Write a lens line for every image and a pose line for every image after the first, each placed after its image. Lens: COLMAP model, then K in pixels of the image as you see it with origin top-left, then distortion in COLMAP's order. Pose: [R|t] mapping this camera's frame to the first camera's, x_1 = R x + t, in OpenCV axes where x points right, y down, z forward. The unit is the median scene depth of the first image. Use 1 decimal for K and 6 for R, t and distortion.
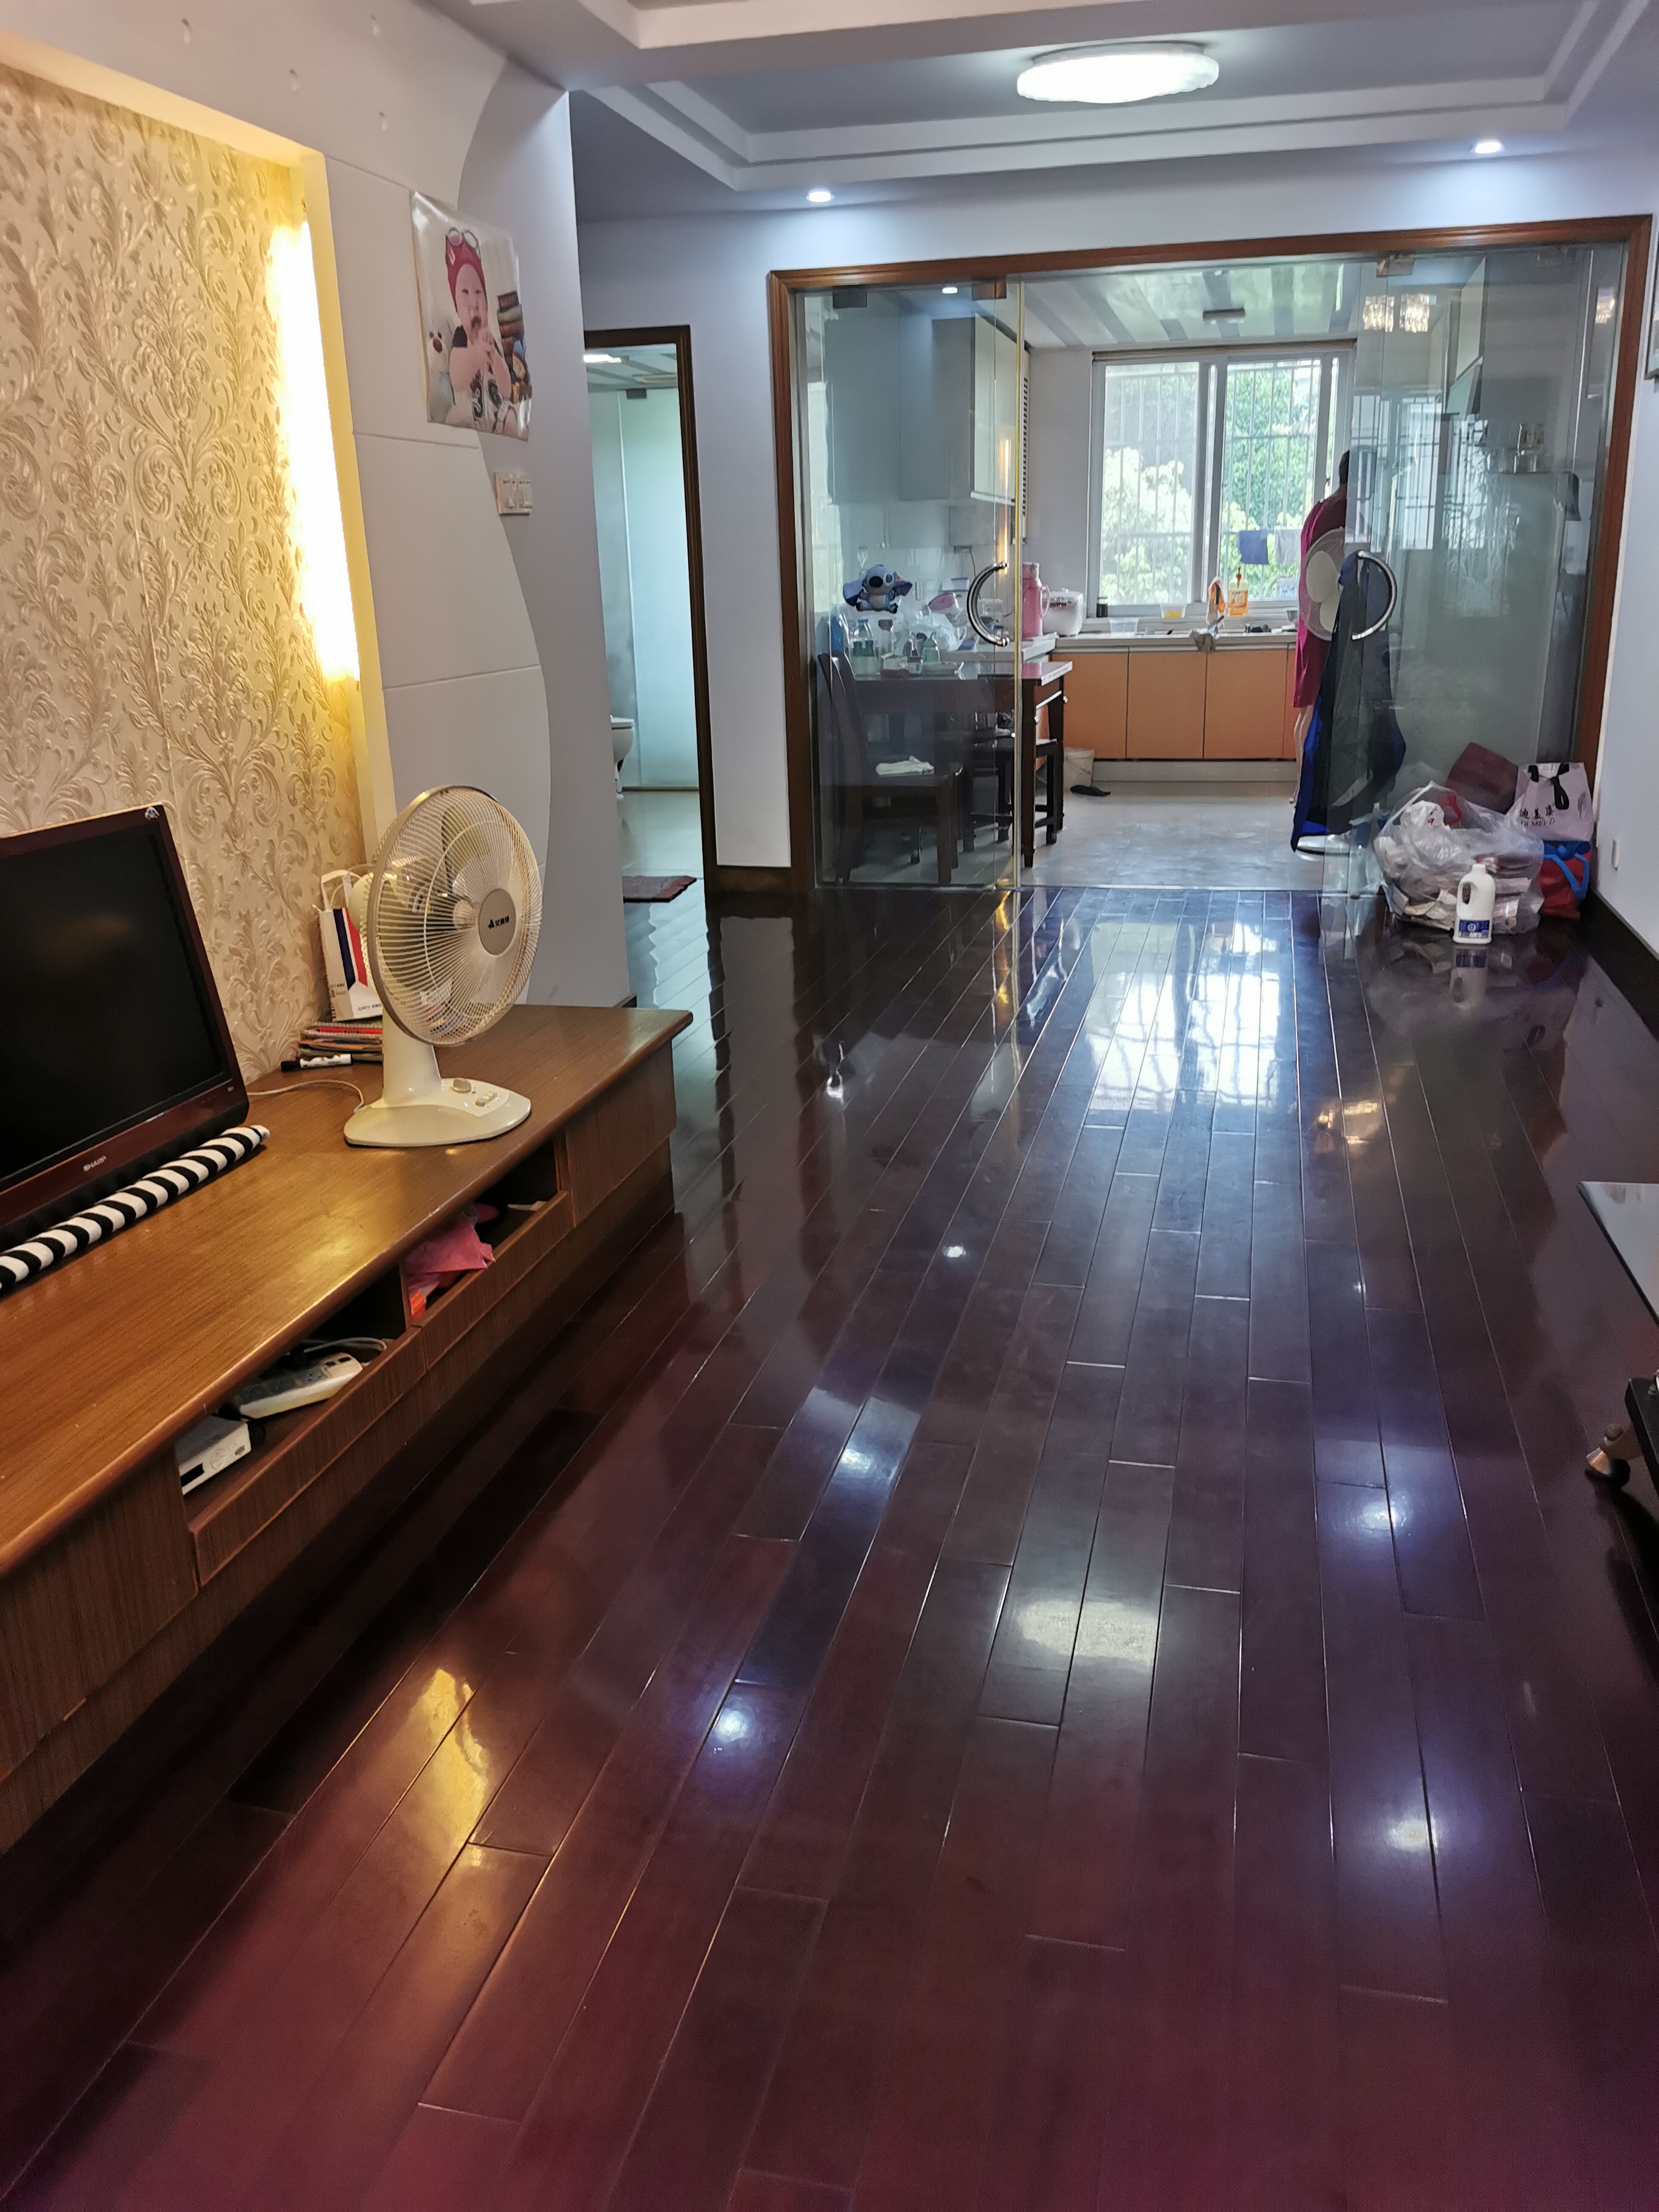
lens RADIAL K [[1729.9, 0, 836.7], [0, 1729.9, 1107.4], [0, 0, 1]] dist [0.042757, -0.074858]
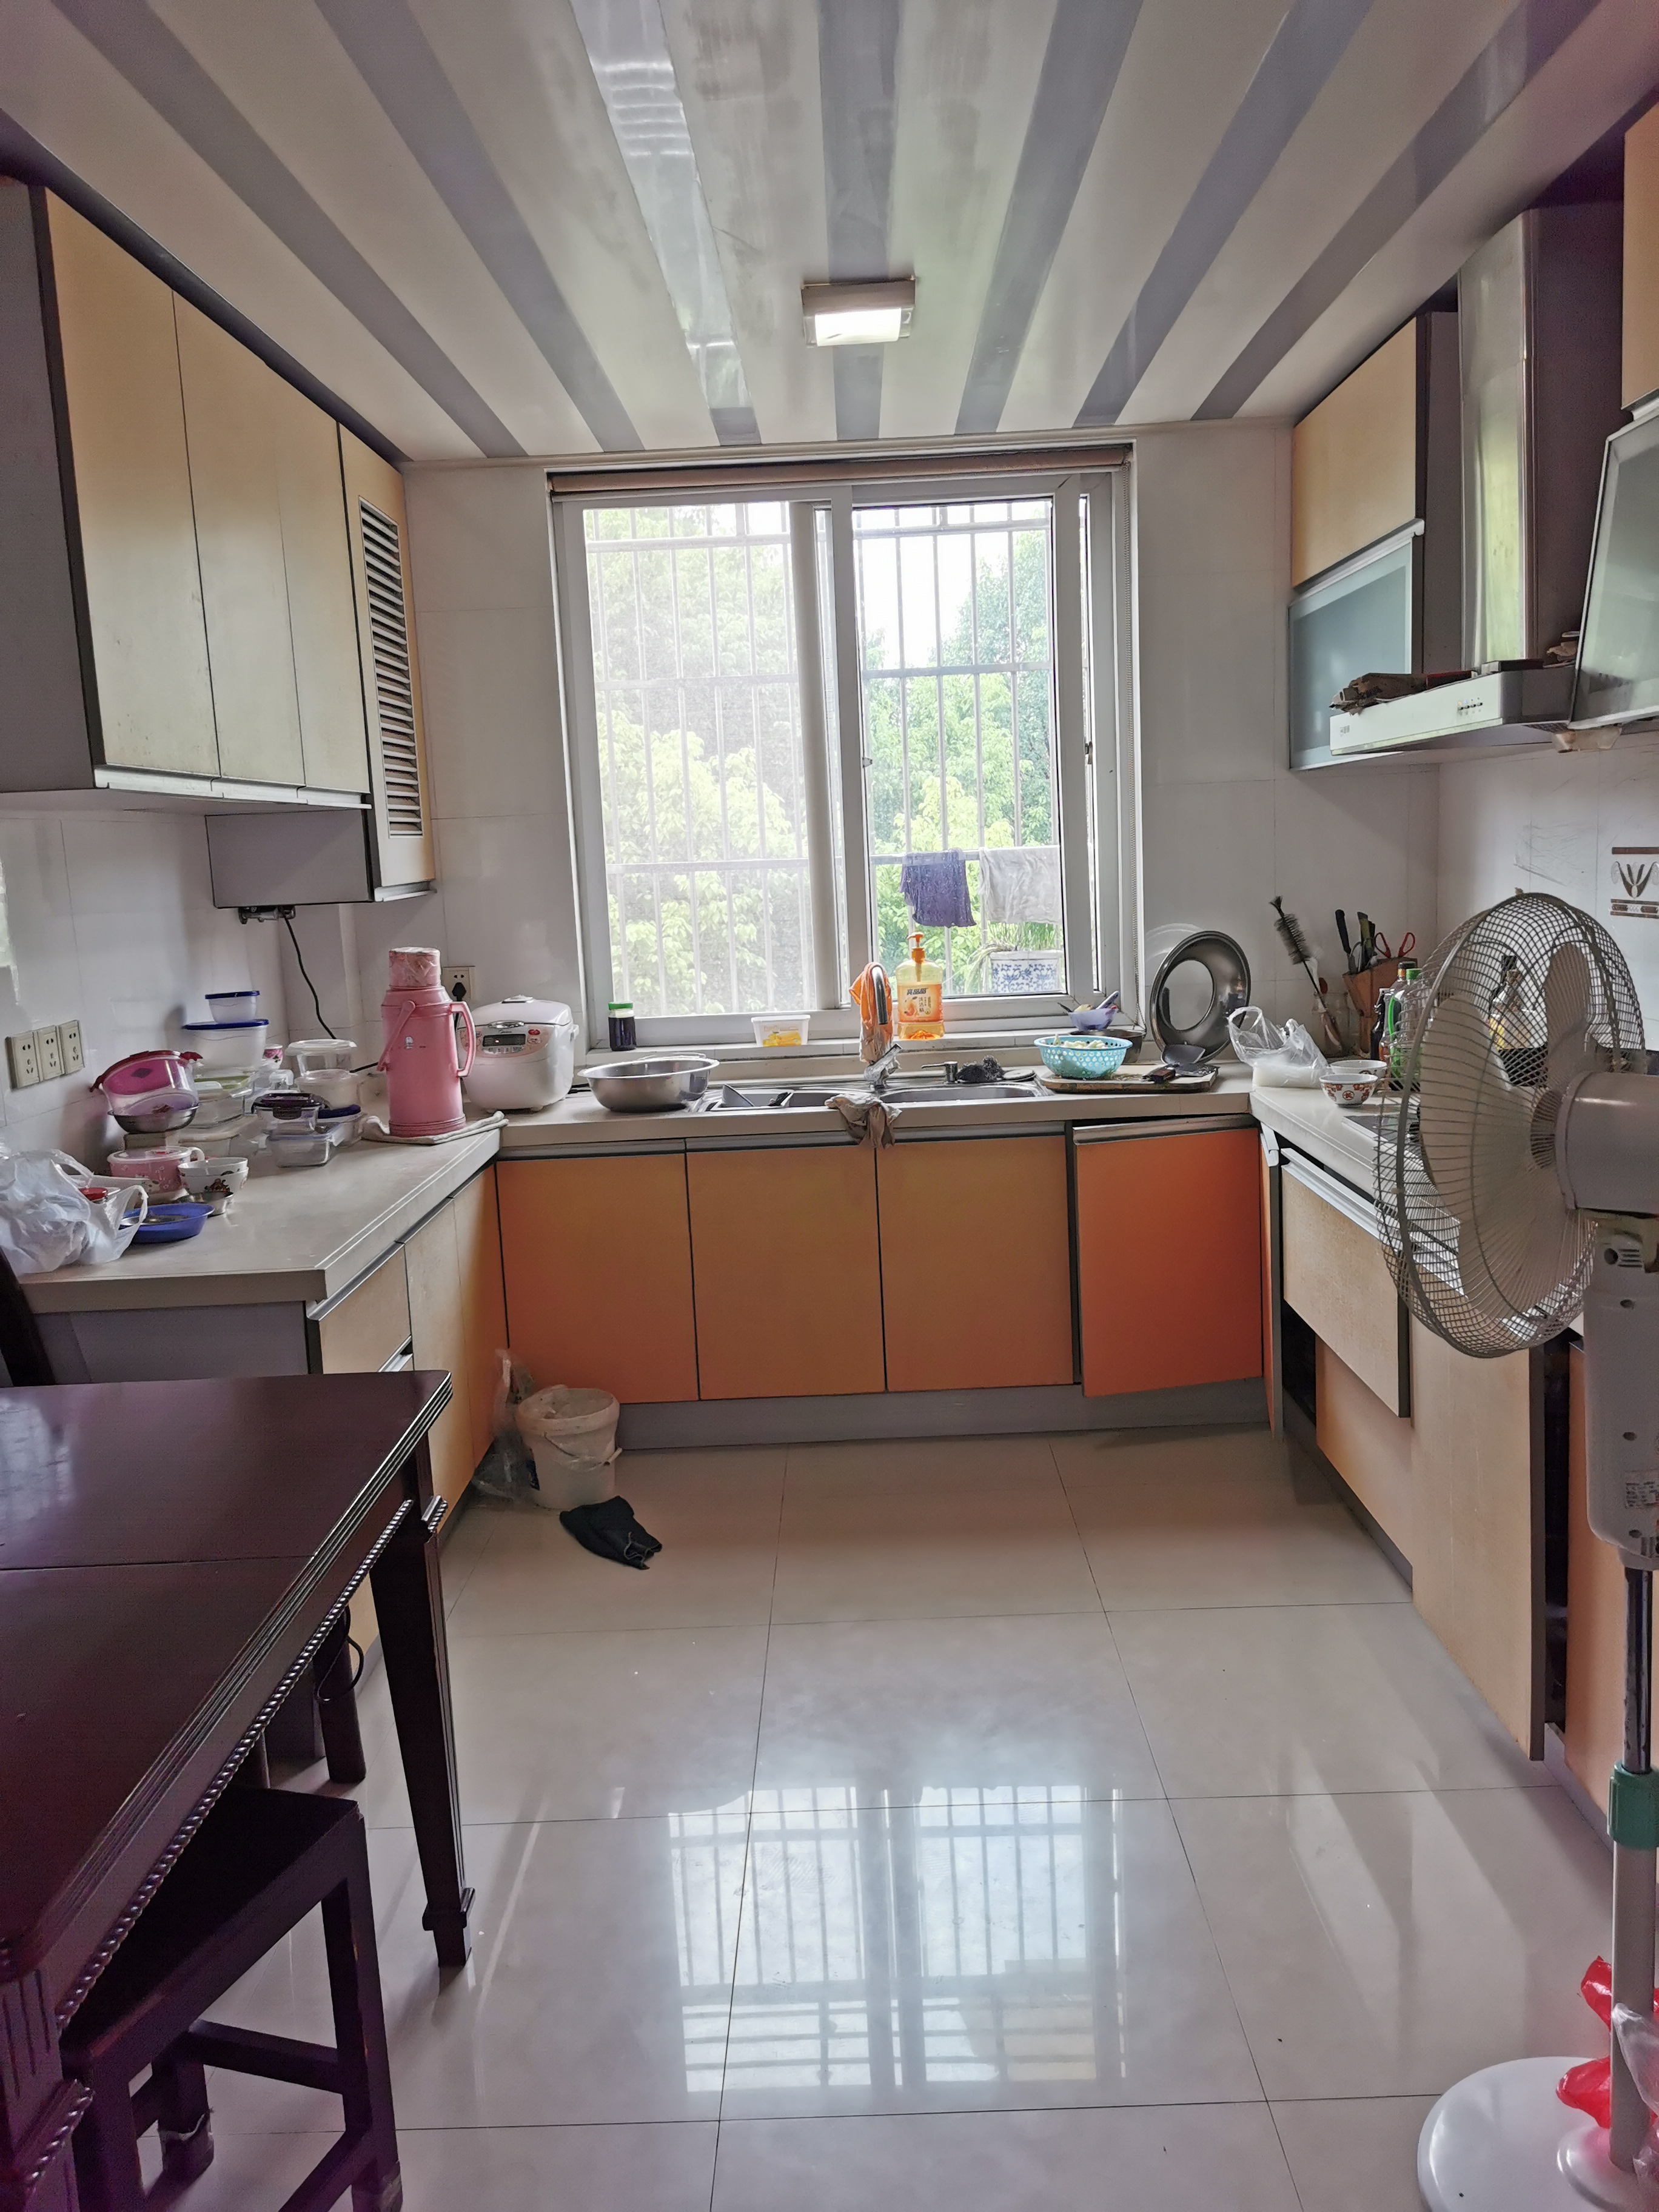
lens RADIAL K [[1729.9, 0, 852.7], [0, 1729.9, 1095.2], [0, 0, 1]] dist [0.042757, -0.074858]
pose [[0.970779, -0.052482, 0.234165, 0.289866], [0.091090, 0.983350, -0.157242, -0.536535], [-0.222014, 0.173977, 0.959397, 1.549462]]
